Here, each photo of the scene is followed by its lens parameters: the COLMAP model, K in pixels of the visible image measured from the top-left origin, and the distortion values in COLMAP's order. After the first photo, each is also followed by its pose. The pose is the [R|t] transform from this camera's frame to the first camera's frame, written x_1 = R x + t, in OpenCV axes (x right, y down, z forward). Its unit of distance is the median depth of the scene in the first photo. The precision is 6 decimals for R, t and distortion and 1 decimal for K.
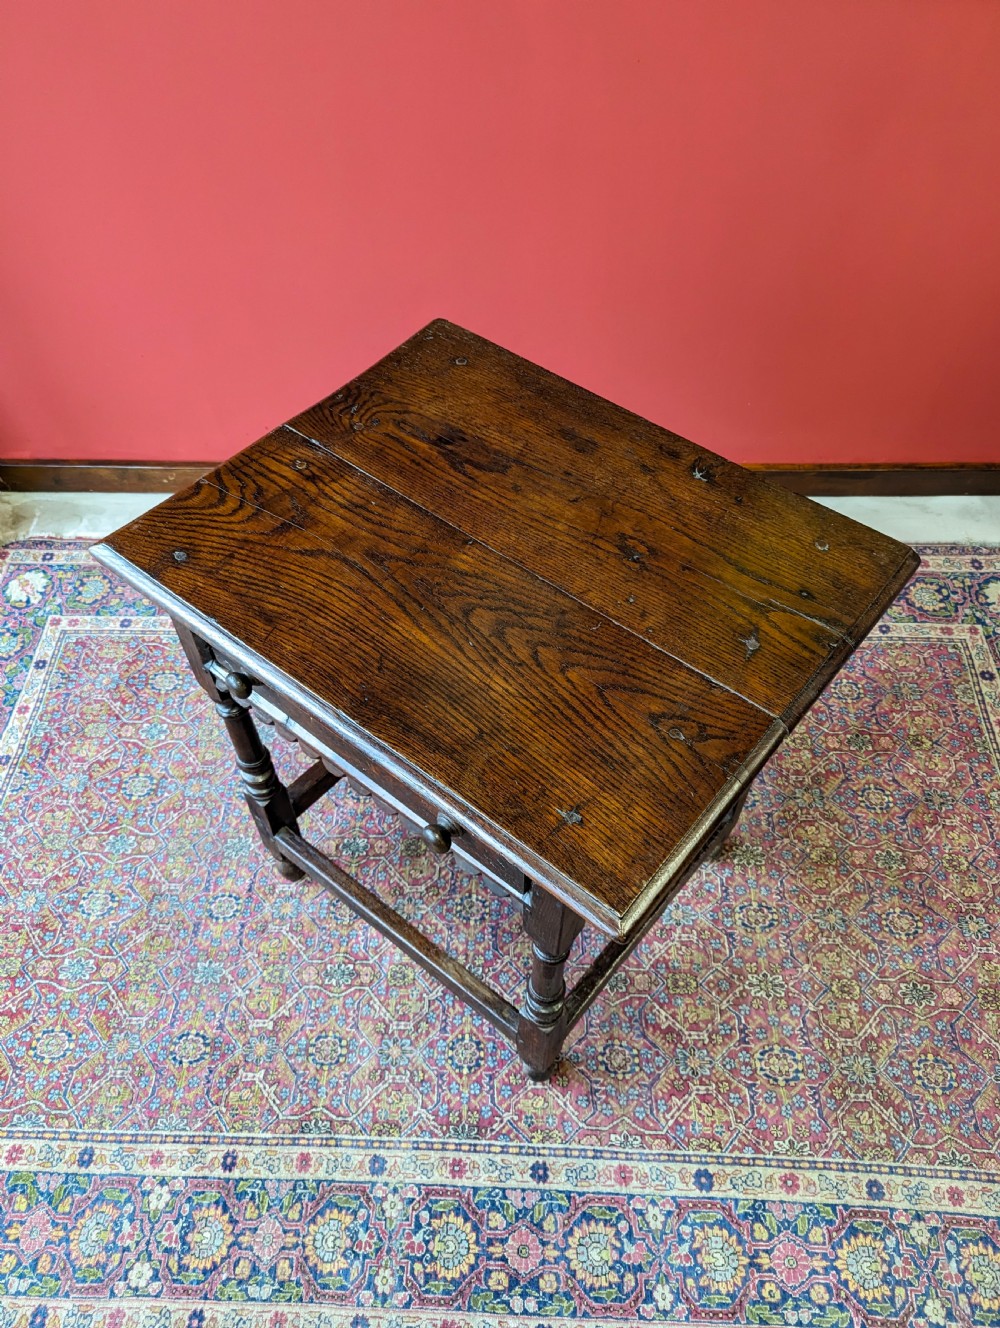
lens RADIAL K [[962.6, 0, 503.5], [0, 962.6, 665.6], [0, 0, 1]] dist [0.066795, -0.064952]
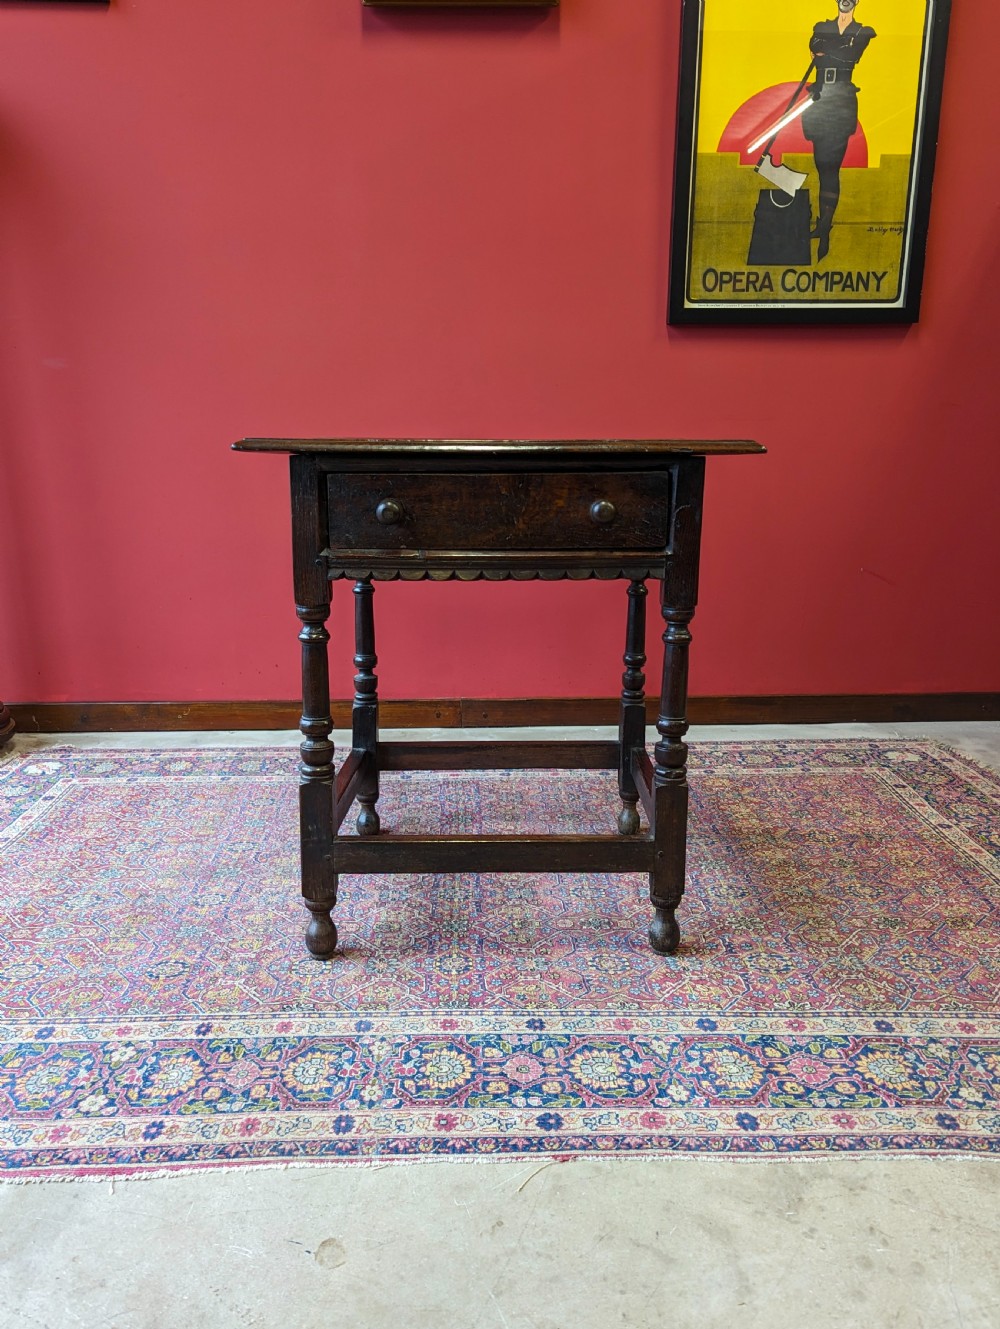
lens RADIAL K [[1001.9, 0, 503.4], [0, 1001.9, 667.1], [0, 0, 1]] dist [0.063958, -0.050917]
pose [[0.998284, -0.000528, 0.058563, -0.052351], [0.037501, 0.773839, -0.632271, 0.879742], [-0.044985, 0.633382, 0.772531, 0.021151]]
